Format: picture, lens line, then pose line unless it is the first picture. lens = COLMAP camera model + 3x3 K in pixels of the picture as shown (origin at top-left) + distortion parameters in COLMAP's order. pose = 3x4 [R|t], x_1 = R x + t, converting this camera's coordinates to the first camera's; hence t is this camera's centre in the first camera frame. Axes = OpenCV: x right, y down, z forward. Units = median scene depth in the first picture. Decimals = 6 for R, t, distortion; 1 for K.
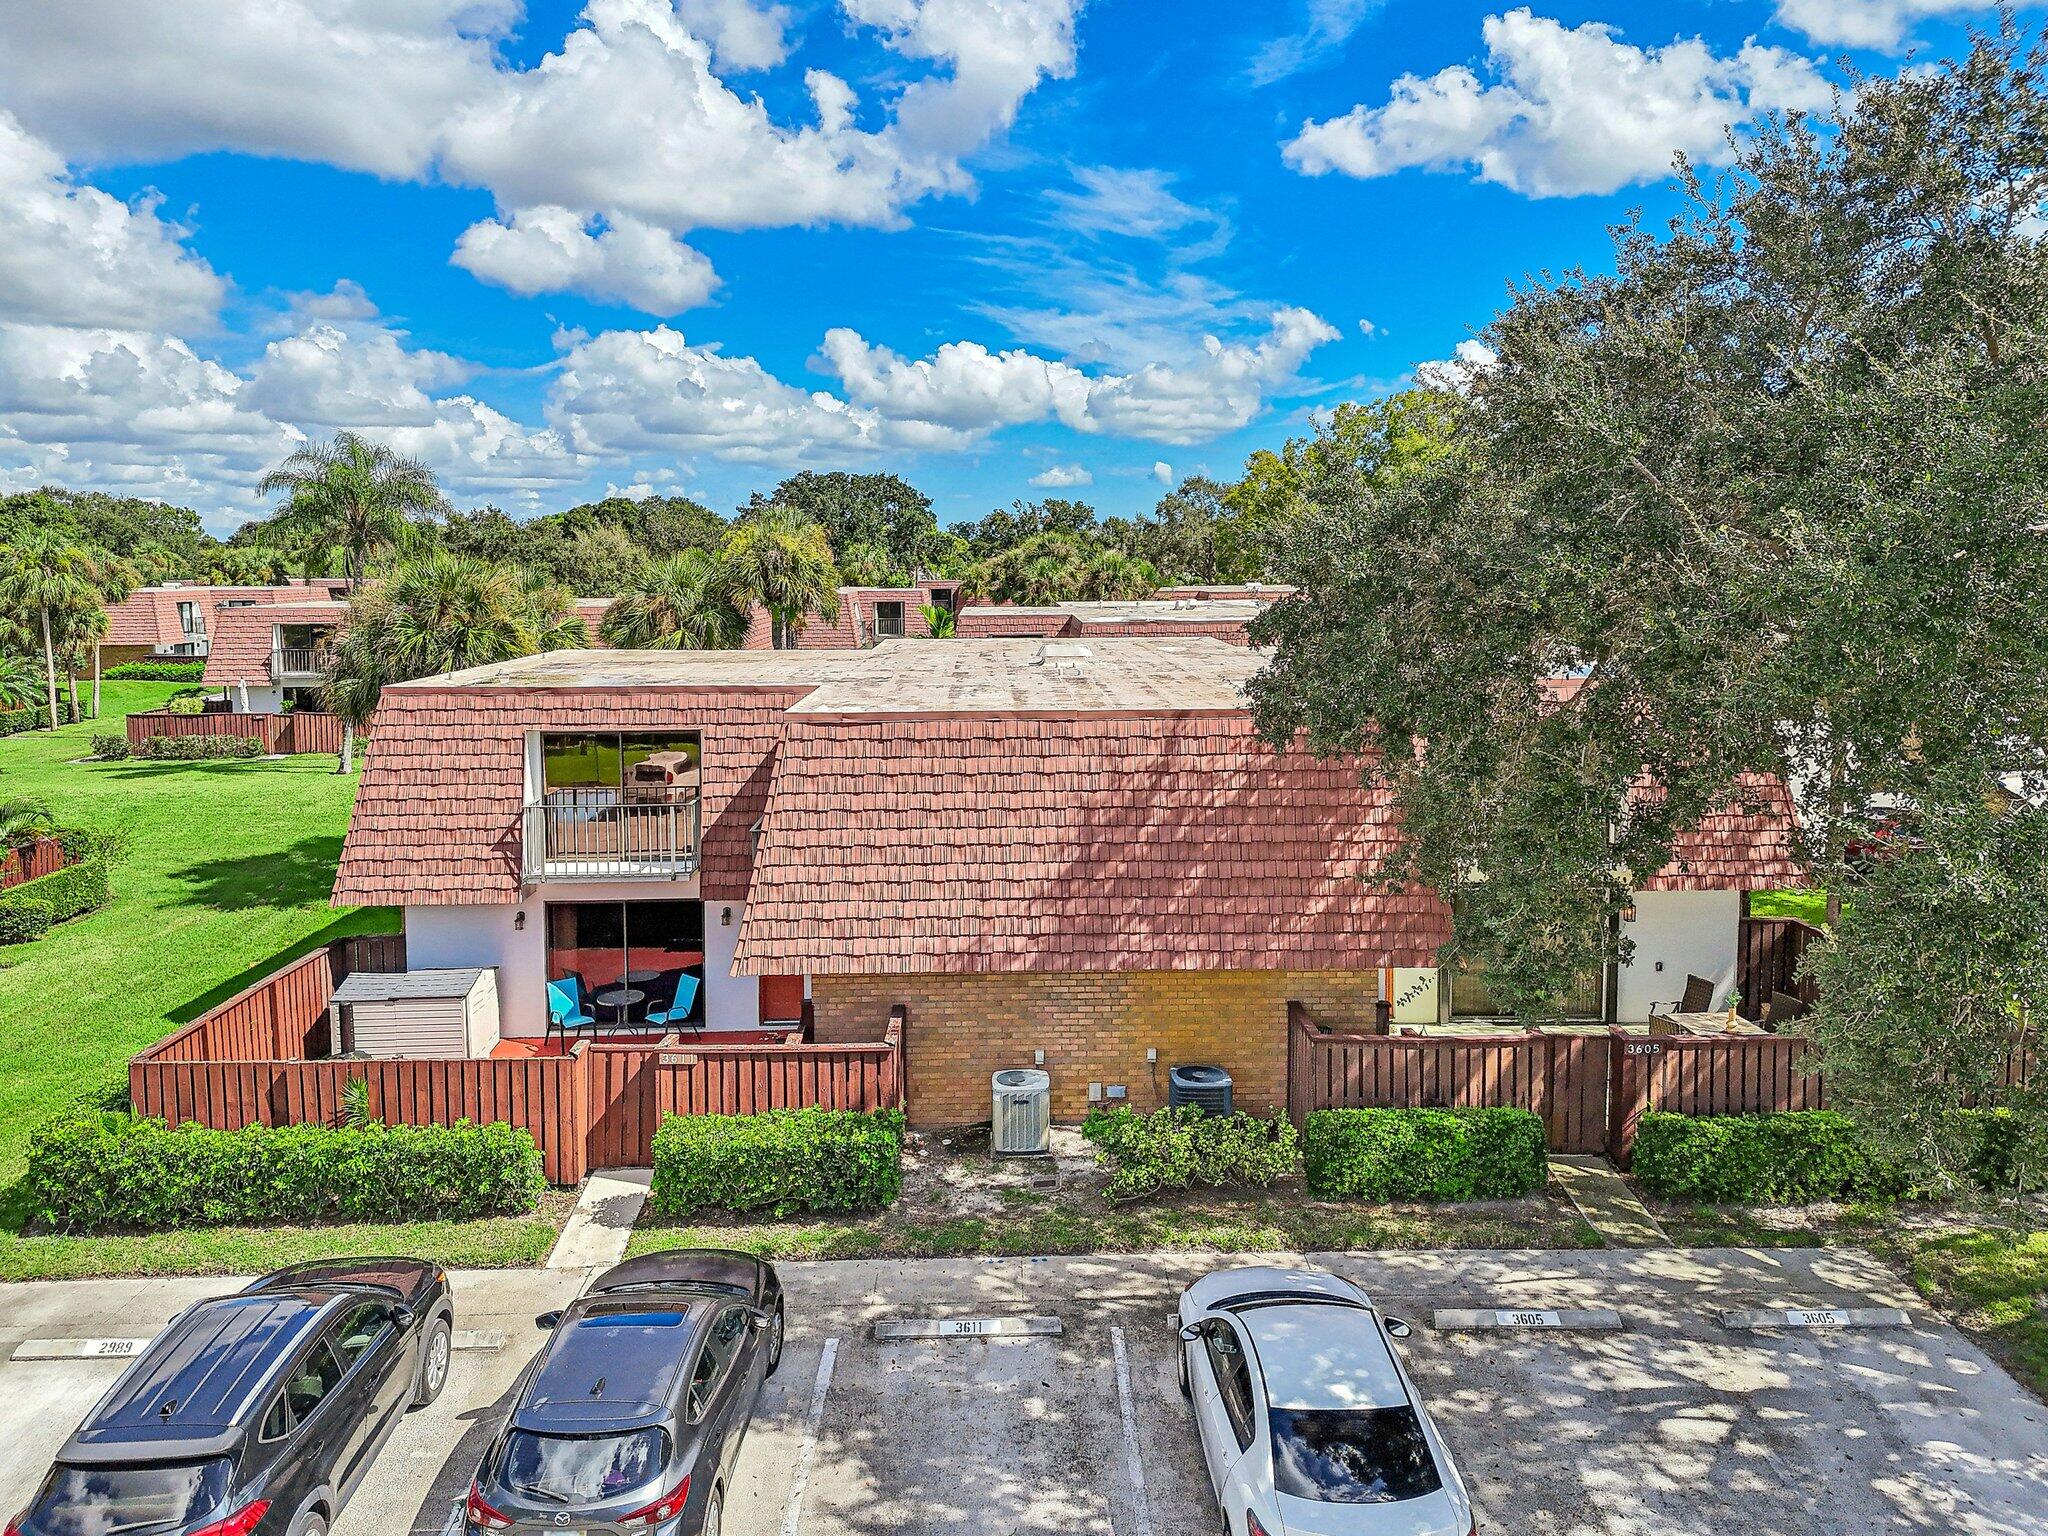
lens RADIAL K [[1502.1, 0, 1027.9], [0, 1502.1, 594.4], [0, 0, 1]] dist [0.079788, -0.054584]
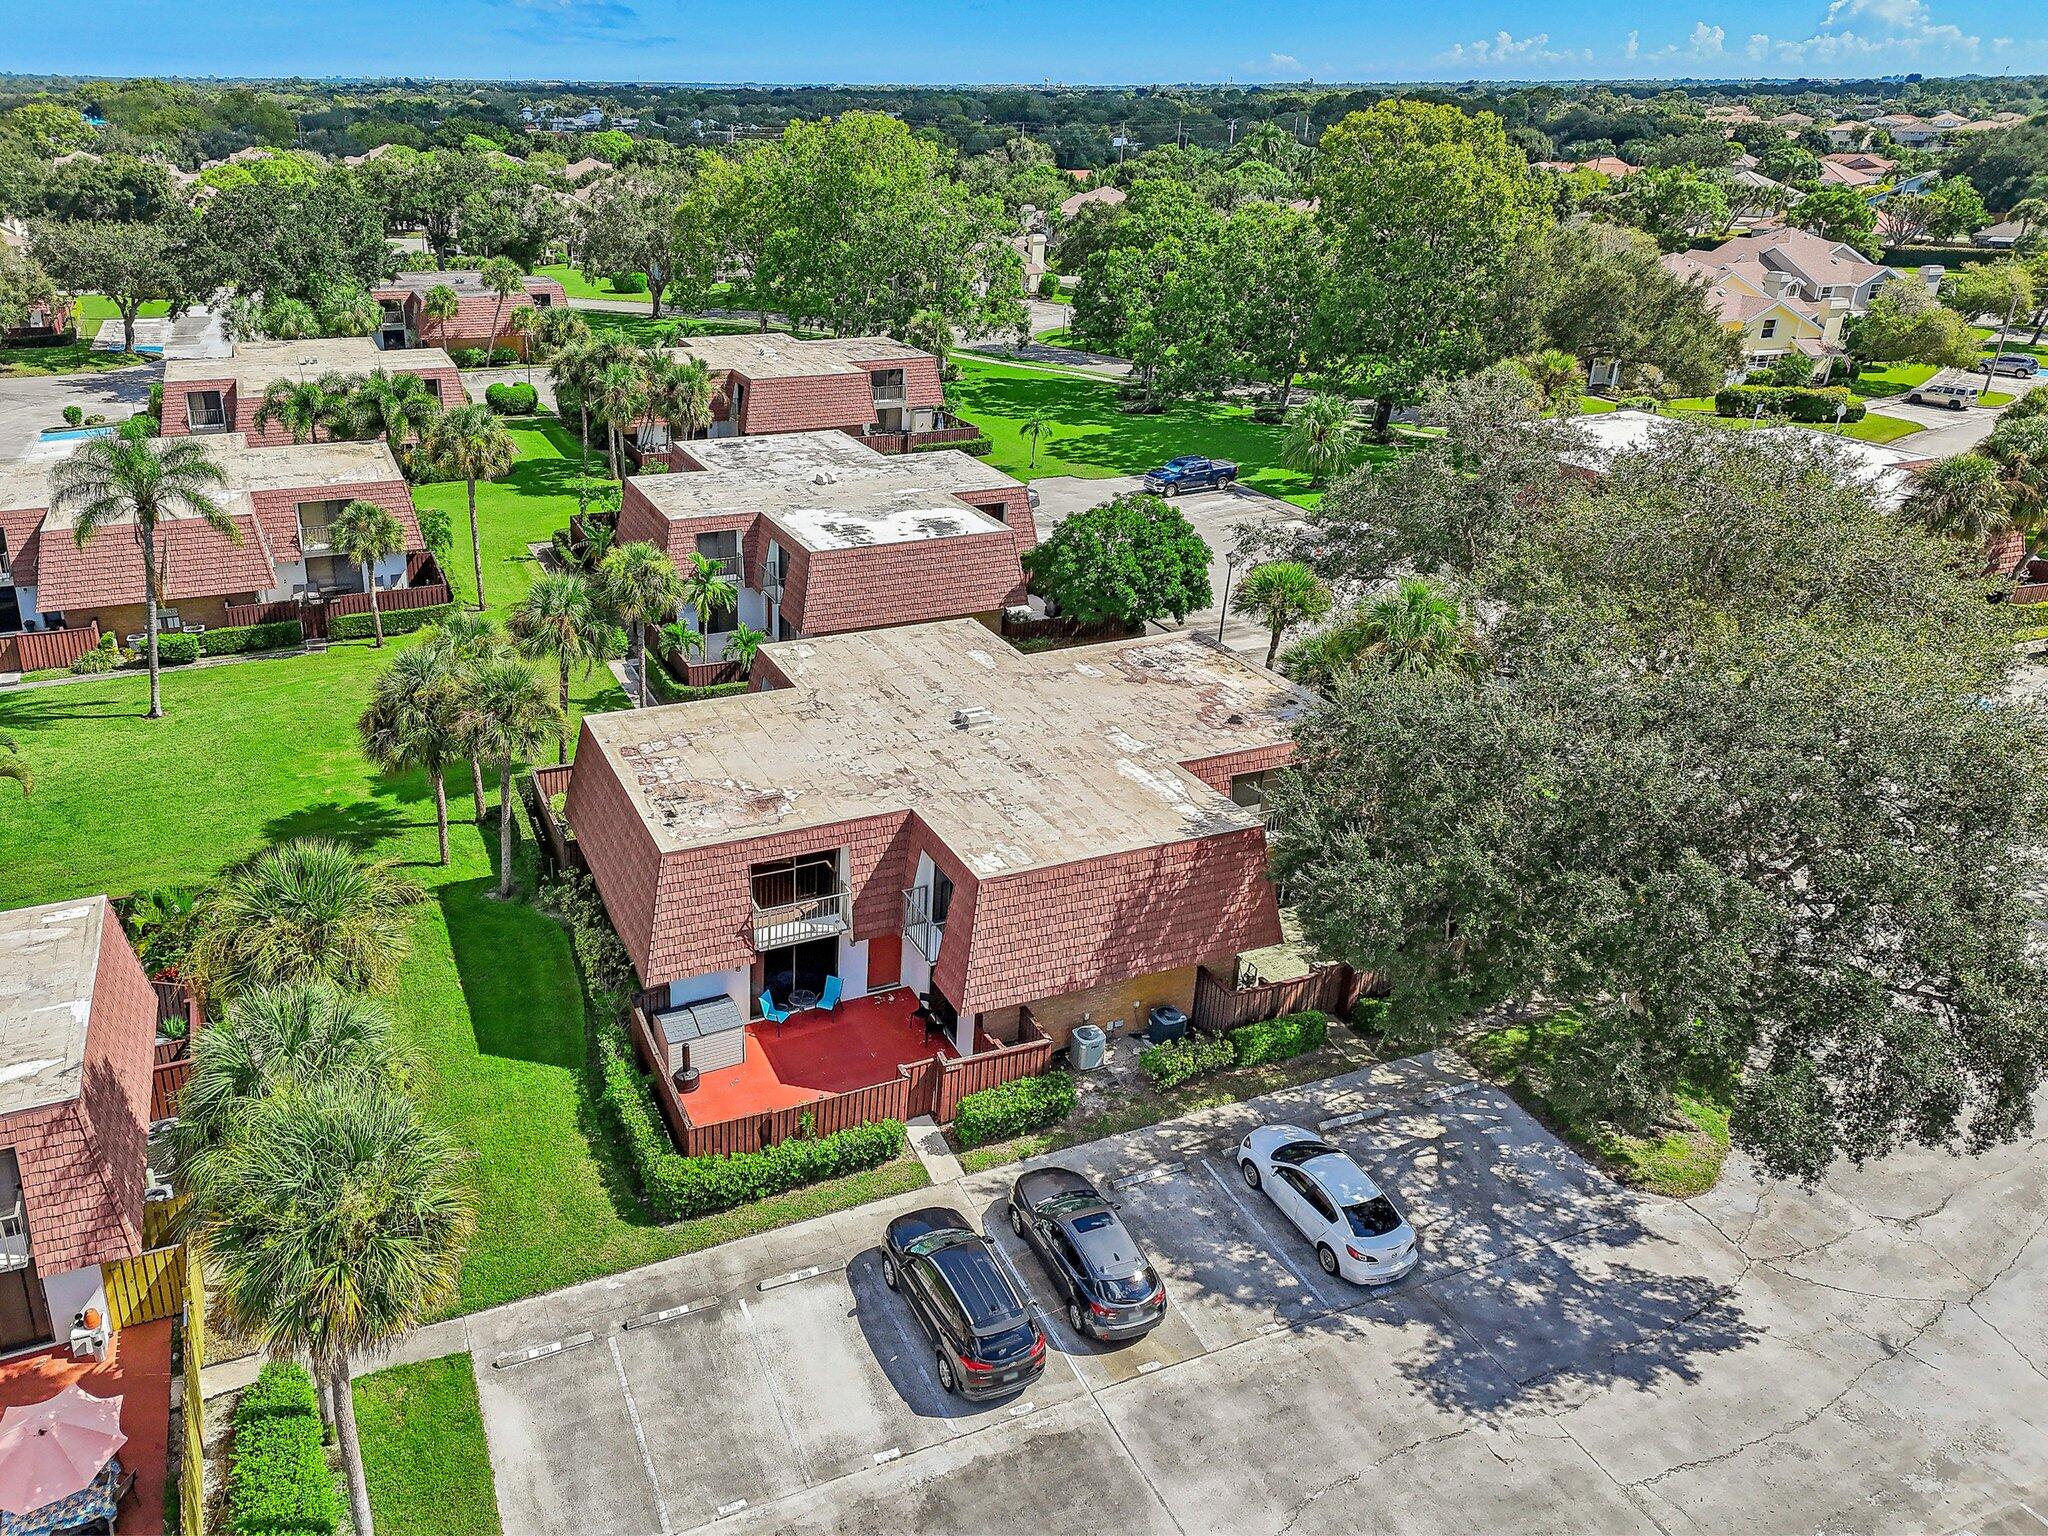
lens RADIAL K [[1609.9, 0, 916.0], [0, 1609.9, 496.1], [0, 0, 1]] dist [0.055489, -0.012129]
pose [[0.926296, -0.075260, 0.369203, -0.981252], [-0.013763, 0.972438, 0.232757, -0.888811], [-0.376545, -0.220683, 0.899730, -0.694467]]
